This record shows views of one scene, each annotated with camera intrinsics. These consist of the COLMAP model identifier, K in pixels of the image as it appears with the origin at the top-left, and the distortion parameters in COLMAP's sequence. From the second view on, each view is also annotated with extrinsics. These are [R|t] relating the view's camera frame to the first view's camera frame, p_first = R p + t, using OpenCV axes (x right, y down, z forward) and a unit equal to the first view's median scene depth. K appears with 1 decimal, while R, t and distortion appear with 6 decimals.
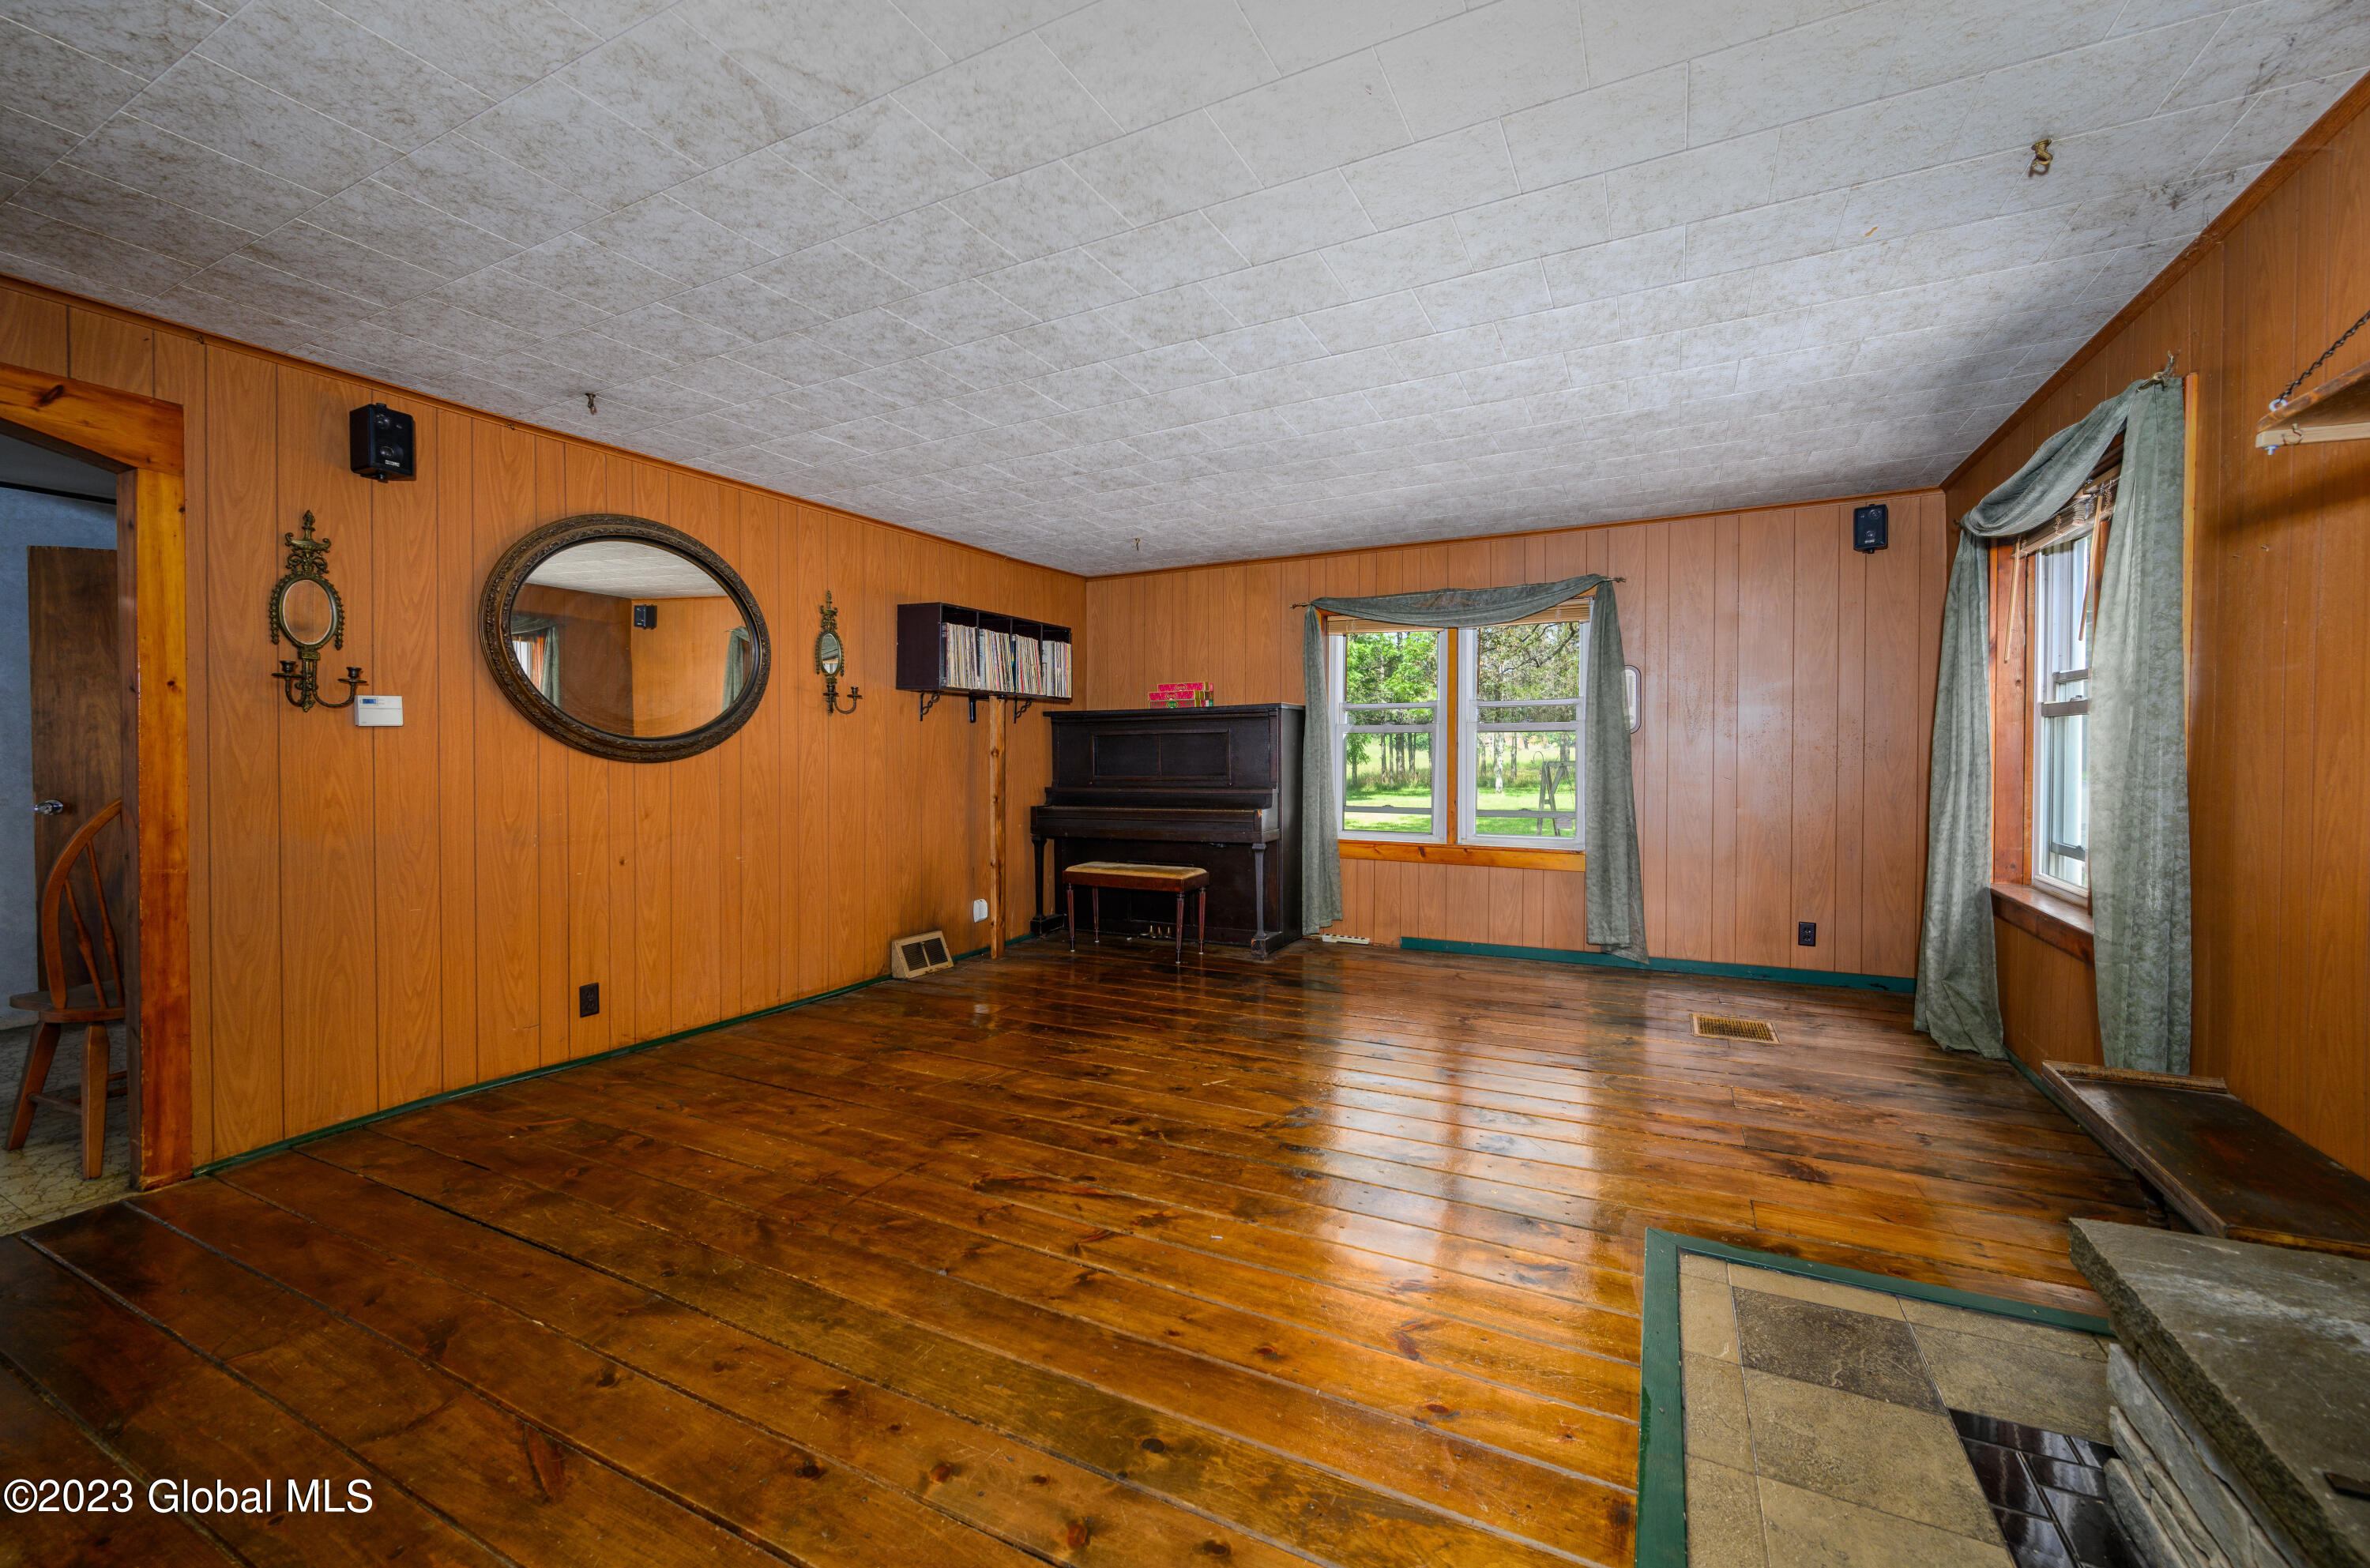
lens RADIAL K [[968.9, 0, 1150.1], [0, 968.9, 771.1], [0, 0, 1]] dist [-0.003426, -0.000329]
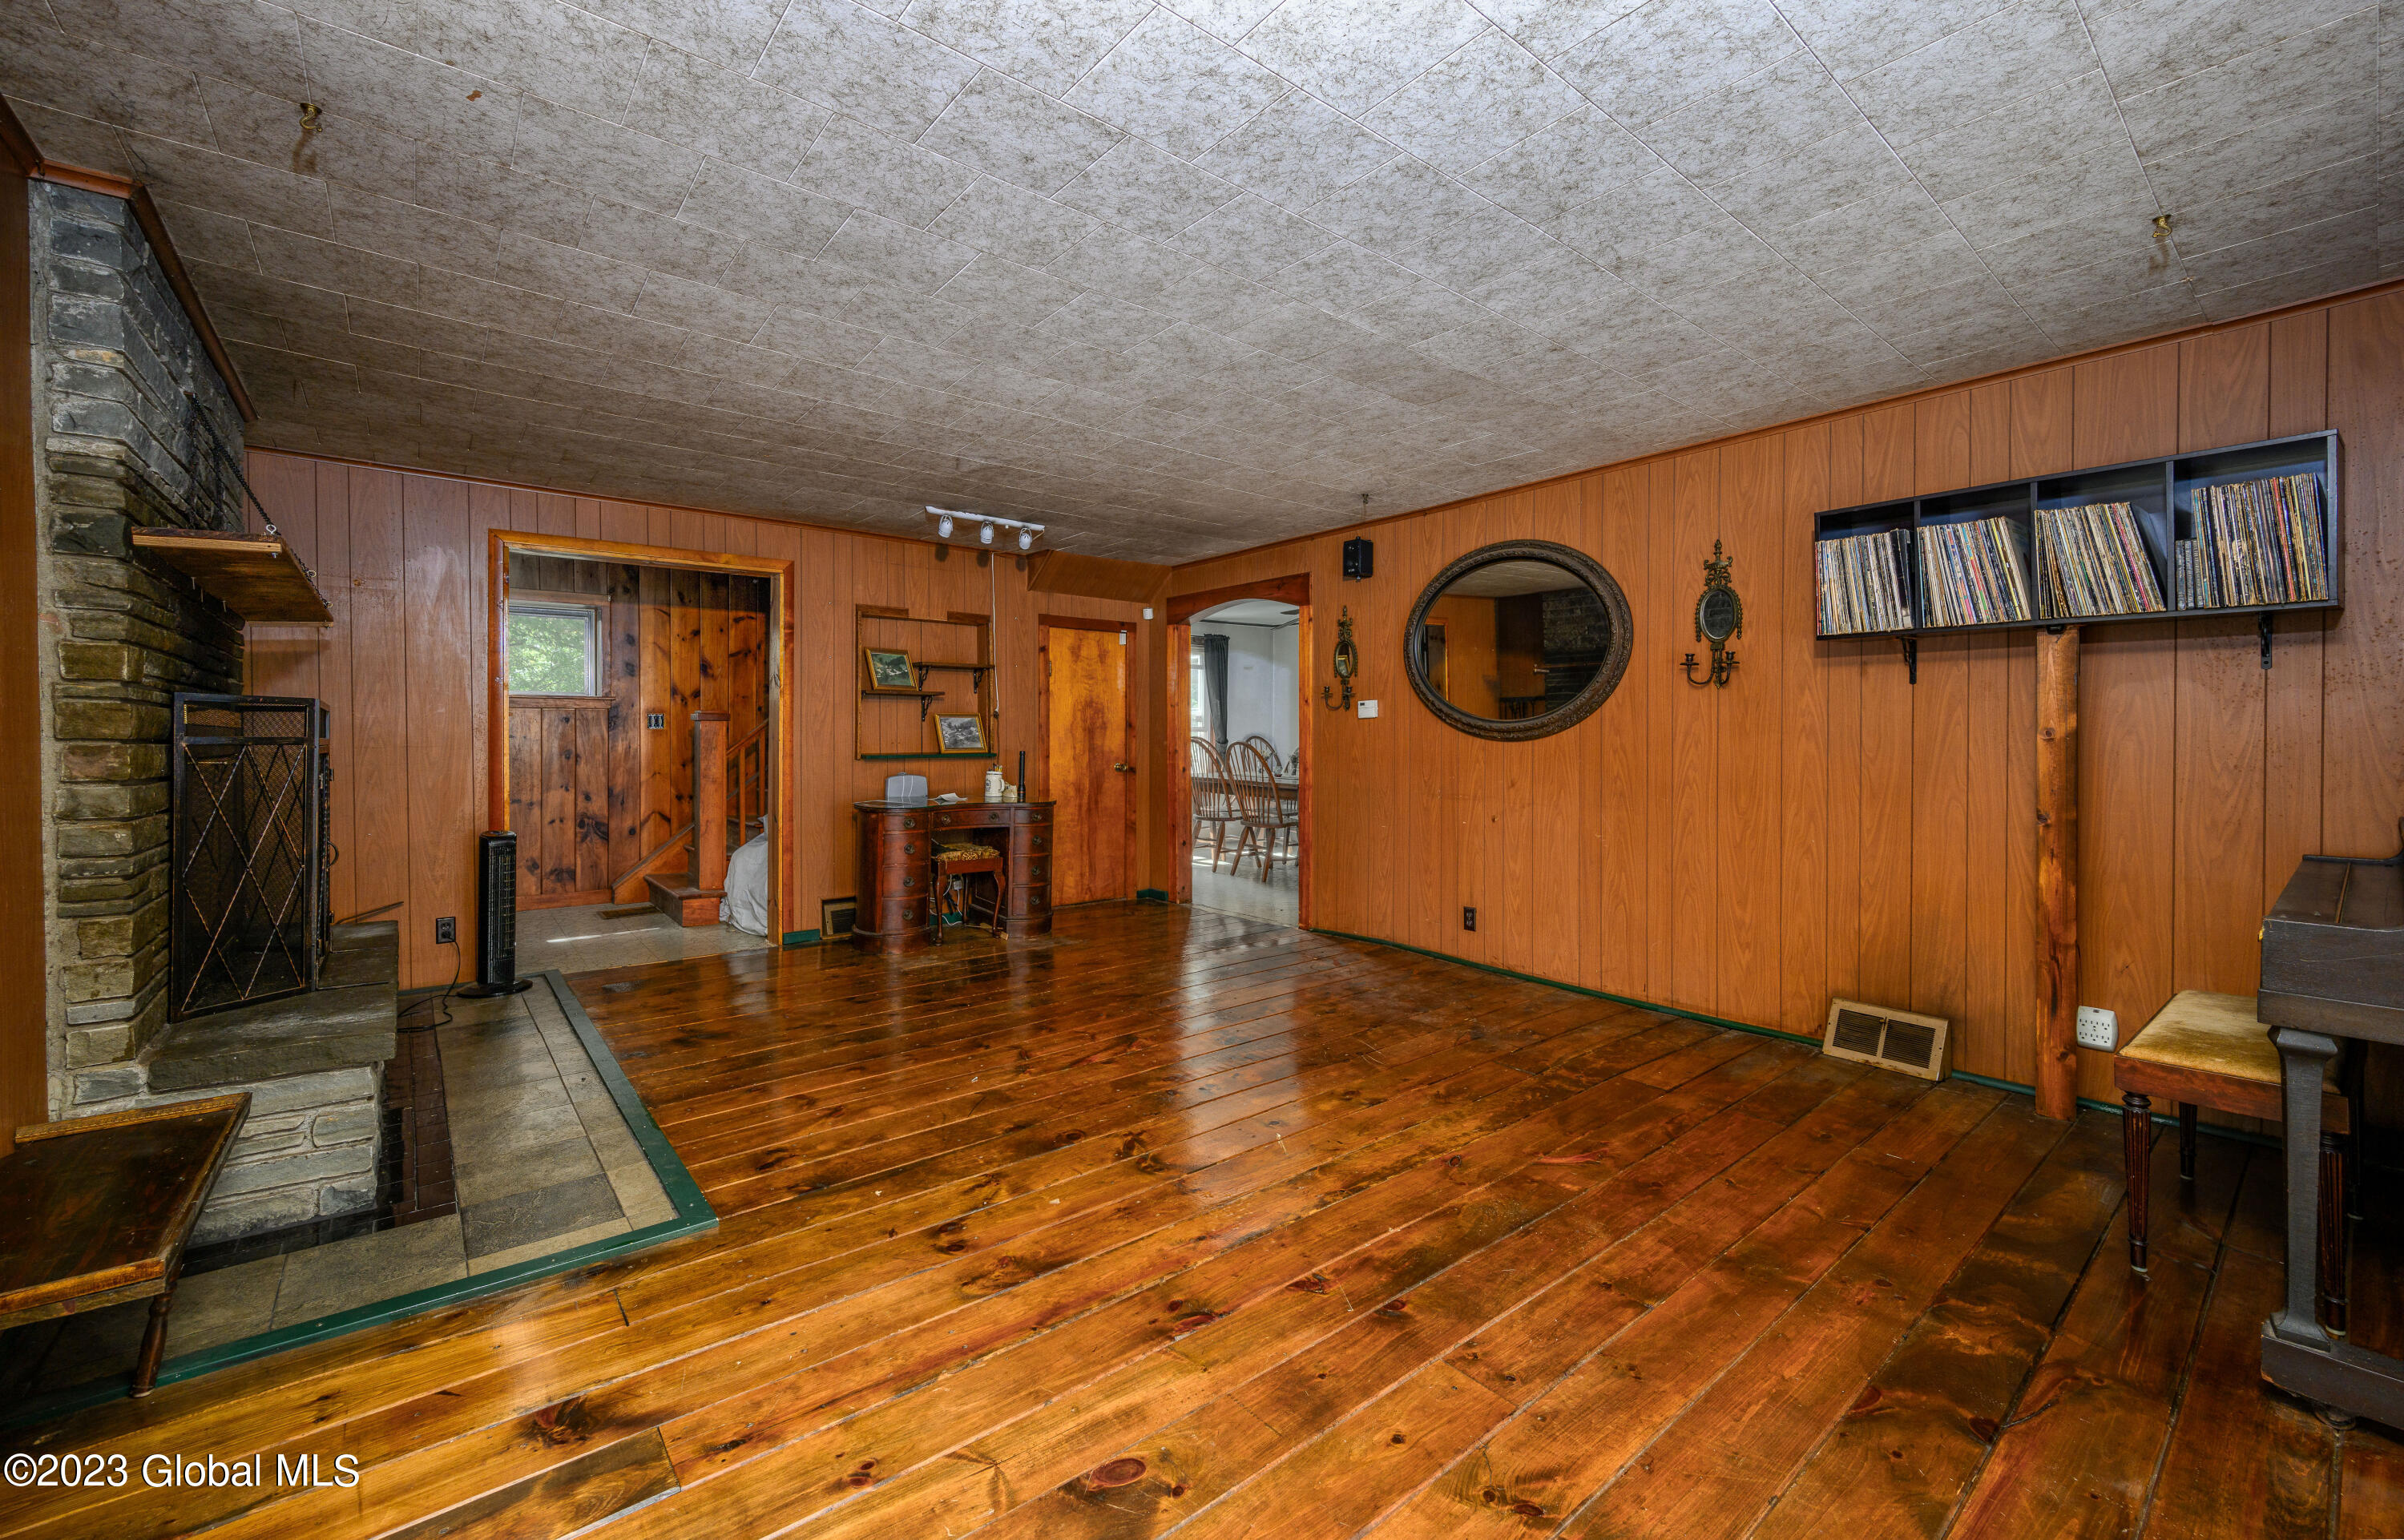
lens RADIAL K [[967.3, 0, 1203.2], [0, 967.3, 747.4], [0, 0, 1]] dist [-0.000692, 0.000051]
pose [[-0.386062, 0.017891, -0.922299, 0.761452], [-0.013053, 0.999606, 0.024854, -0.026535], [0.922380, 0.021634, -0.385676, 1.135294]]
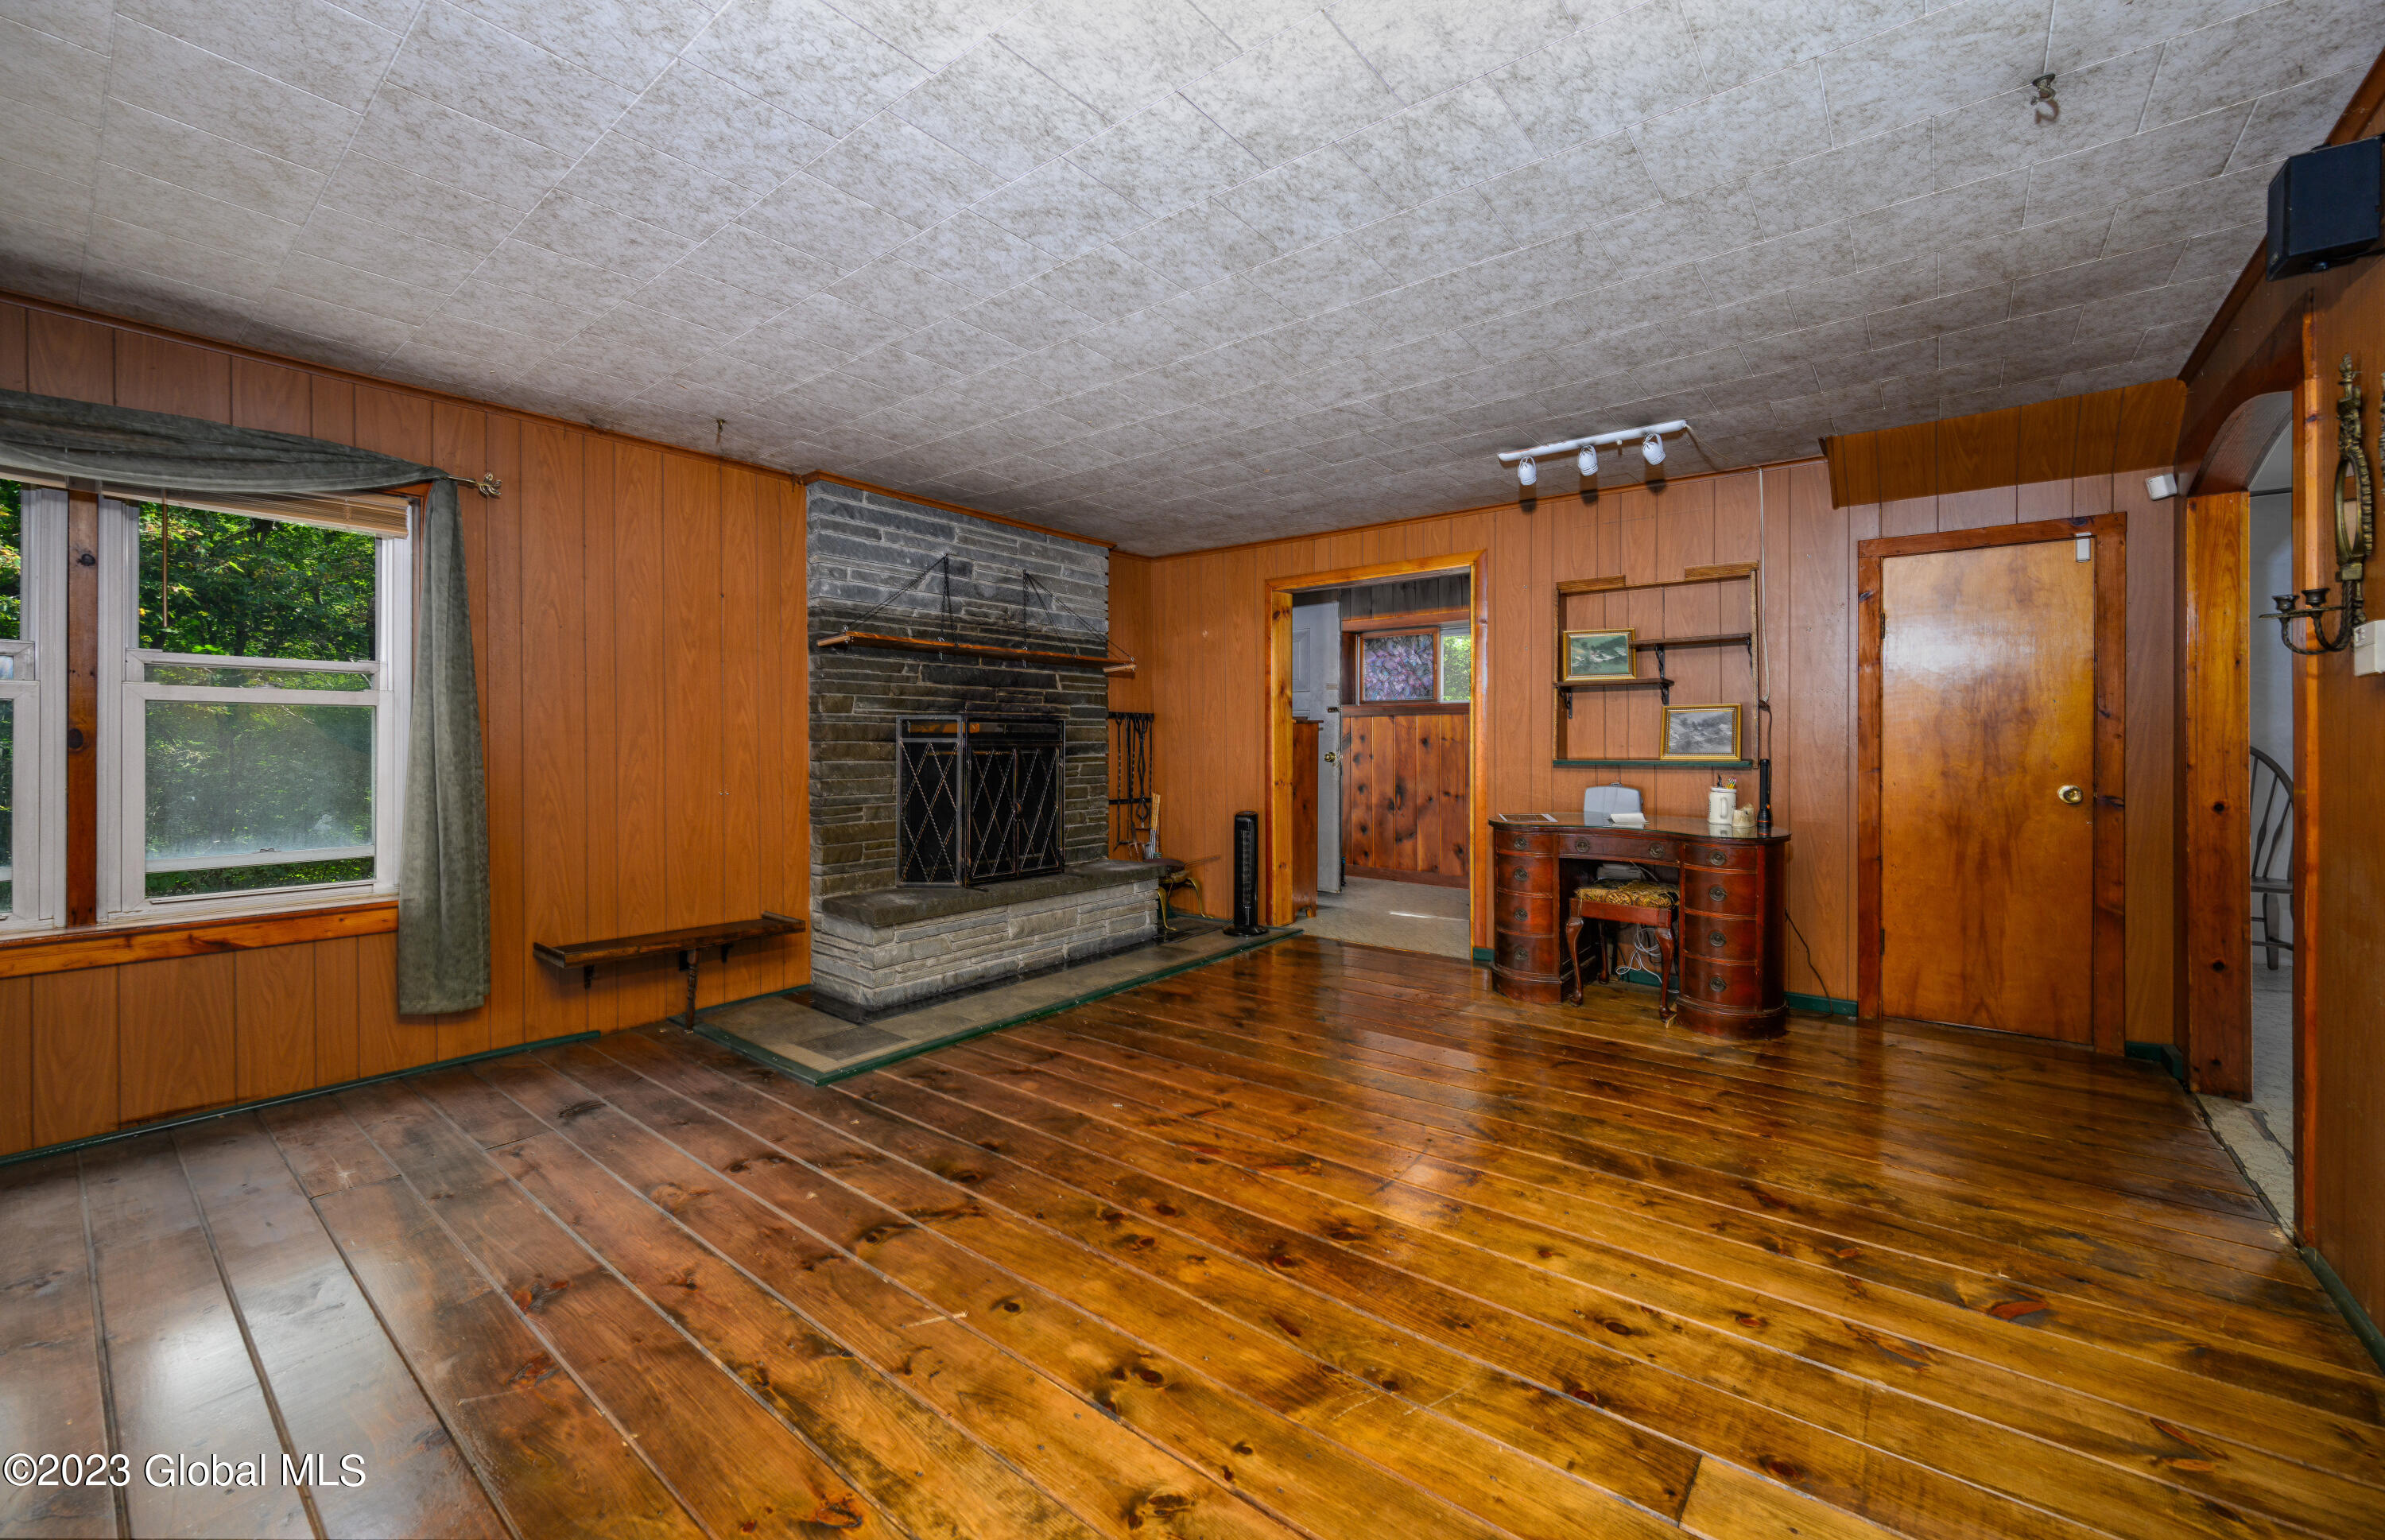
lens RADIAL K [[936.9, 0, 1179.4], [0, 936.9, 747.9], [0, 0, 1]] dist [0.000475, -0.000027]
pose [[-0.980930, 0.007152, 0.194232, -0.162275], [0.011551, 0.999702, 0.021528, -0.018150], [-0.194020, 0.023361, -0.980719, 1.367312]]
